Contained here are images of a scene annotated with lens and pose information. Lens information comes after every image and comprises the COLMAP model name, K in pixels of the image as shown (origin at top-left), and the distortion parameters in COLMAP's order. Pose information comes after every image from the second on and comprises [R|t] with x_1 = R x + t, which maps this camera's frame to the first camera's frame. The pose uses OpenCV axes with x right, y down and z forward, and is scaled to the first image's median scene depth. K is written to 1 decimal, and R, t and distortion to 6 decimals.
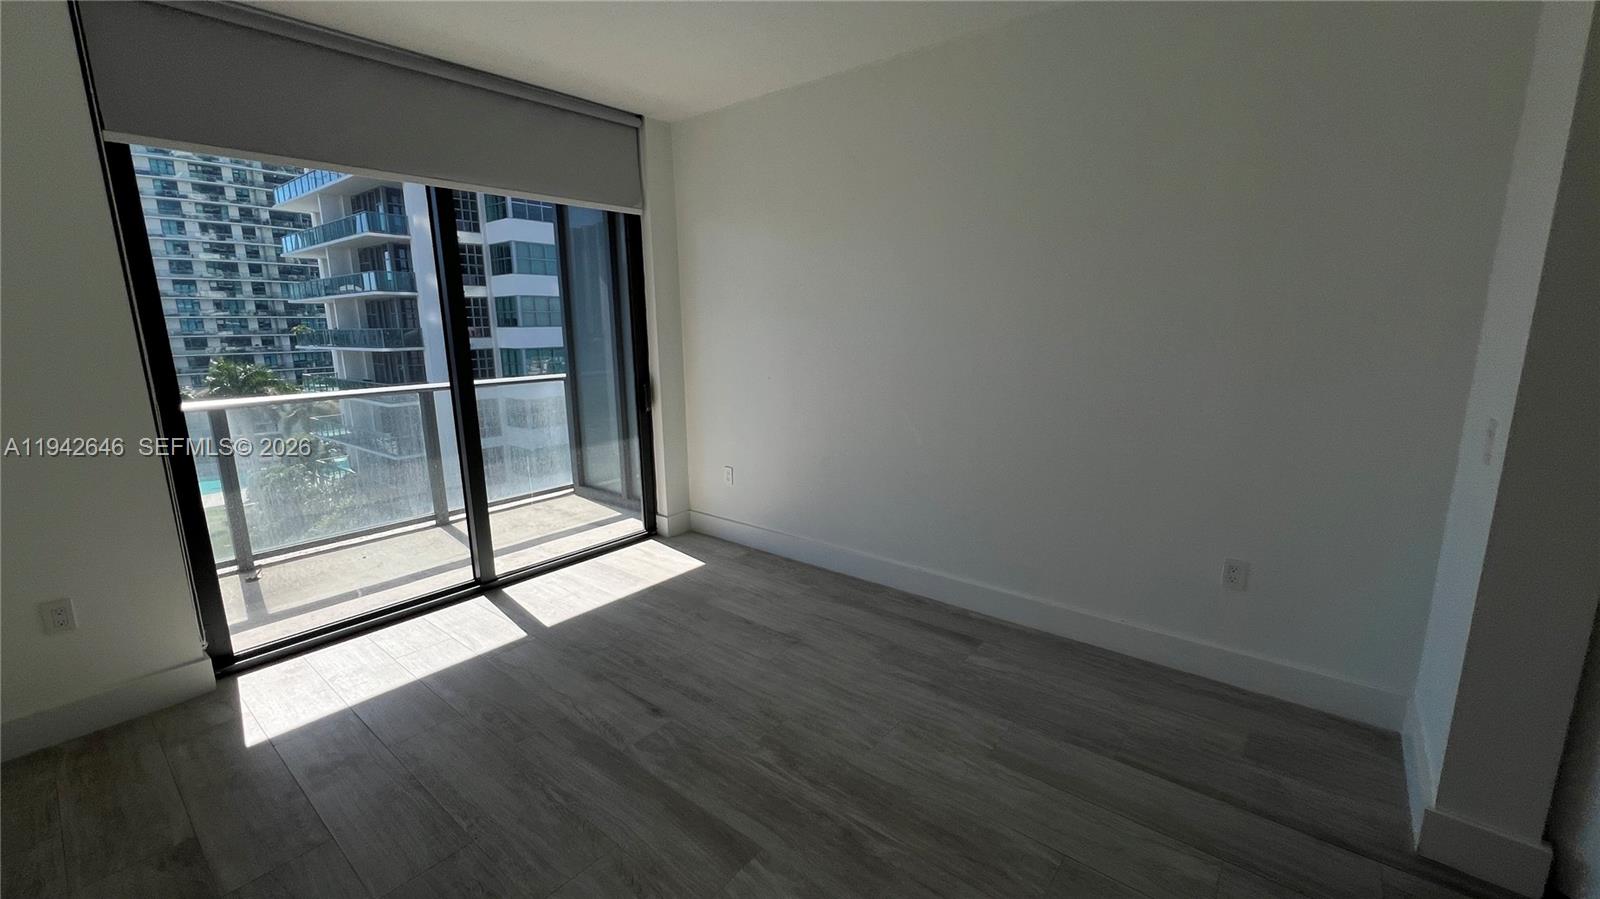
lens RADIAL K [[634.7, 0, 800.0], [0, 634.7, 469.1], [0, 0, 1]] dist [0.000341, 0.000064]
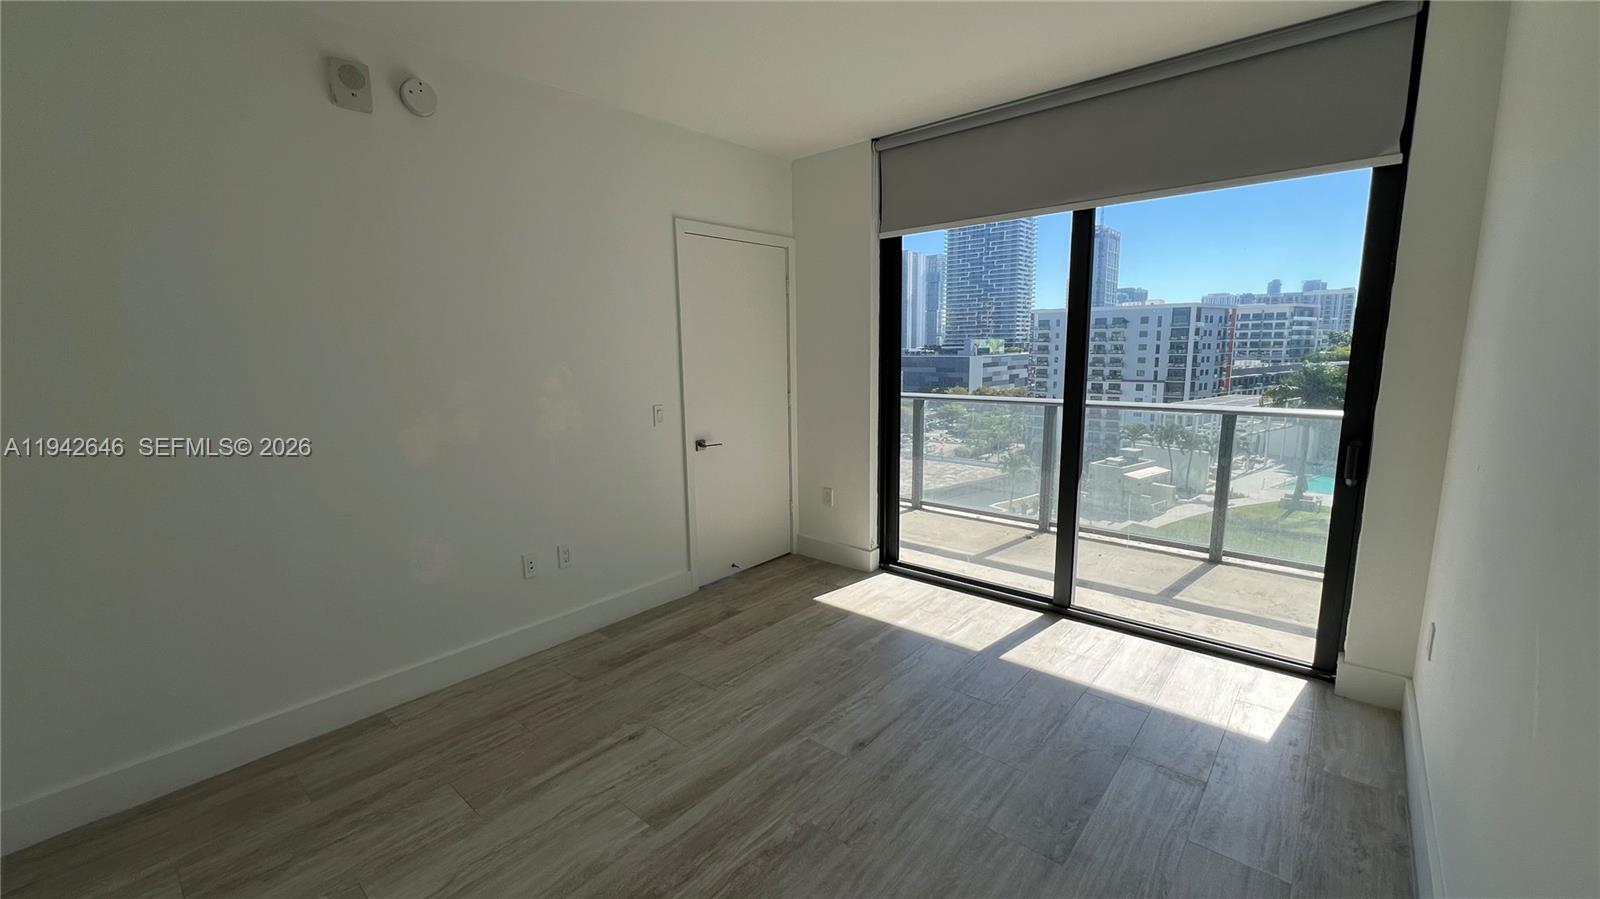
lens RADIAL K [[668.2, 0, 800.0], [0, 668.2, 449.5], [0, 0, 1]] dist [-0.003682, -0.000025]
pose [[-0.048294, 0.167407, -0.984704, 0.557165], [-0.210993, 0.961898, 0.173878, -0.164178], [0.976294, 0.216163, -0.011132, 0.656782]]
